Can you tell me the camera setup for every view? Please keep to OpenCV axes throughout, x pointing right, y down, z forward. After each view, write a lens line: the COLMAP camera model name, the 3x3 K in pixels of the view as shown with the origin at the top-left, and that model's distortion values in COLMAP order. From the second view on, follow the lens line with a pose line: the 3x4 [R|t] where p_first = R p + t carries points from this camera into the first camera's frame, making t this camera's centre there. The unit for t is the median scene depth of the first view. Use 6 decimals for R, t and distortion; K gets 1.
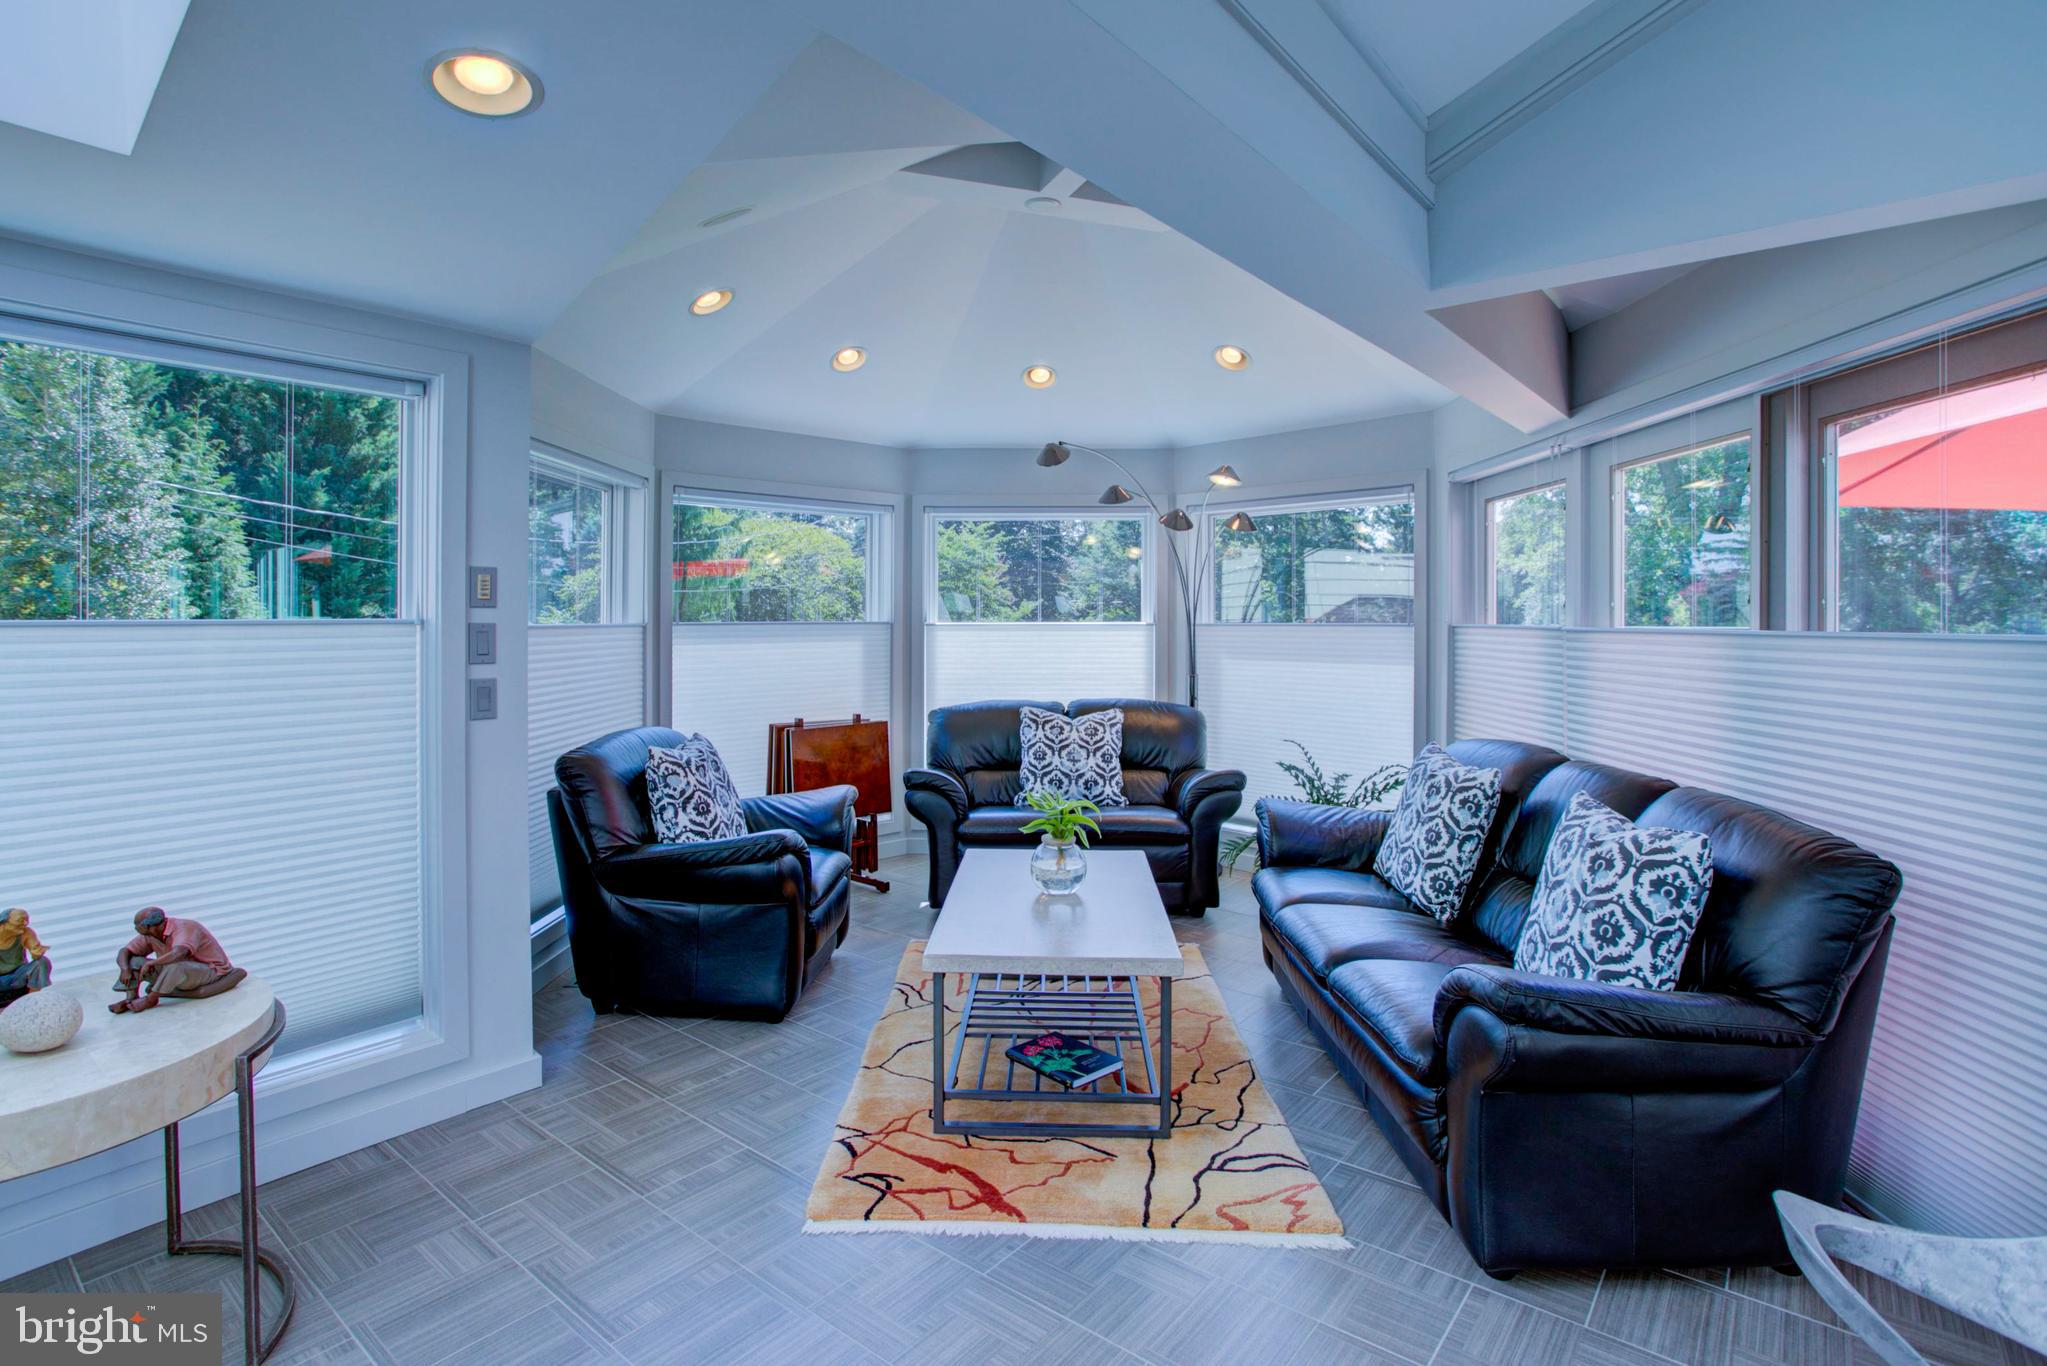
lens RADIAL K [[1008.4, 0, 1011.1], [0, 1008.4, 613.7], [0, 0, 1]] dist [-0.033753, 0.013507]
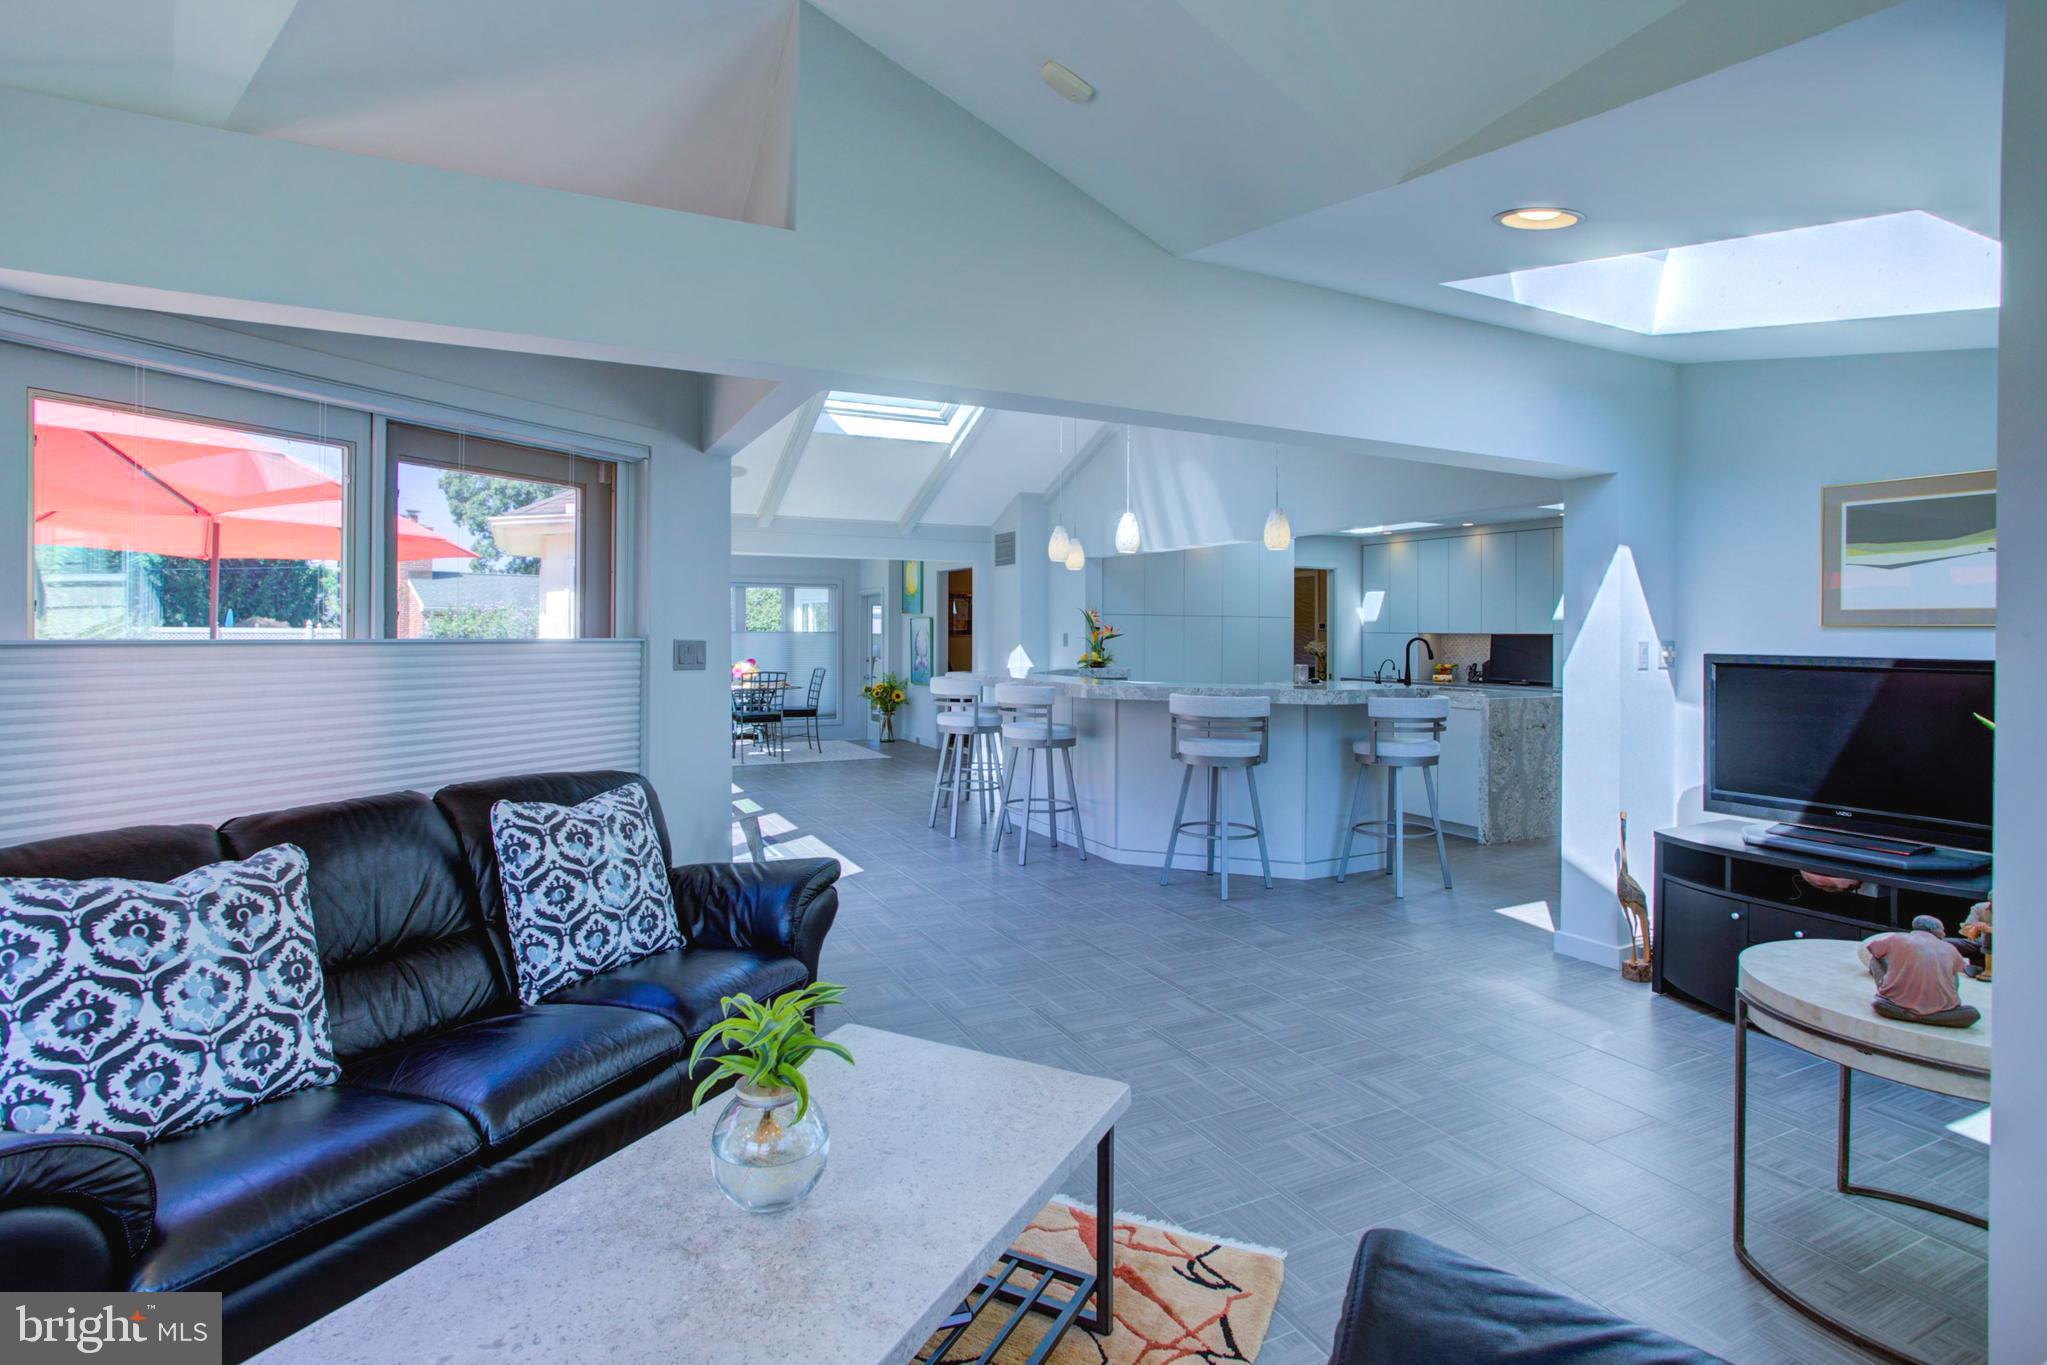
lens RADIAL K [[1008.4, 0, 1013.4], [0, 1008.4, 633.2], [0, 0, 1]] dist [-0.033753, 0.013507]
pose [[-0.907083, -0.003882, 0.420935, -0.331930], [-0.007056, 0.999957, -0.005985, 0.011753], [-0.420894, -0.008399, -0.907071, 1.774405]]
